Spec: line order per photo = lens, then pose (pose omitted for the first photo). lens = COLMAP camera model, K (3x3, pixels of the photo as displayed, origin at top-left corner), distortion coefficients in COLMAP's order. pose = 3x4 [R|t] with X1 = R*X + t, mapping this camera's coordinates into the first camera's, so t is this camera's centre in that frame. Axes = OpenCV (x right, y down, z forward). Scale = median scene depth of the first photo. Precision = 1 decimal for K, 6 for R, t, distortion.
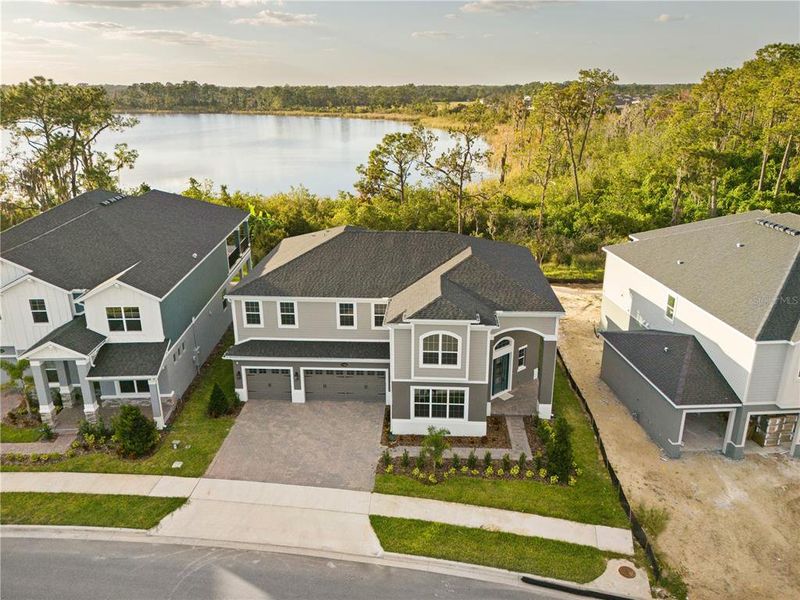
lens RADIAL K [[574.7, 0, 414.7], [0, 574.7, 299.1], [0, 0, 1]] dist [0.057850, -0.049085]
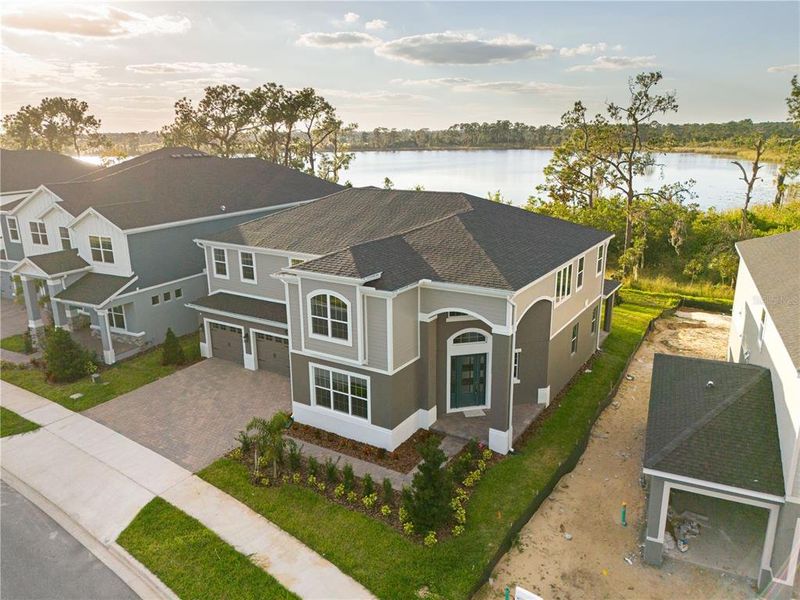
lens RADIAL K [[574.7, 0, 414.7], [0, 574.7, 299.1], [0, 0, 1]] dist [0.057850, -0.049085]
pose [[0.881612, 0.121619, -0.456036, 0.455744], [-0.147108, 0.988905, -0.020661, 0.061008], [0.448464, 0.085301, 0.889721, 0.356883]]
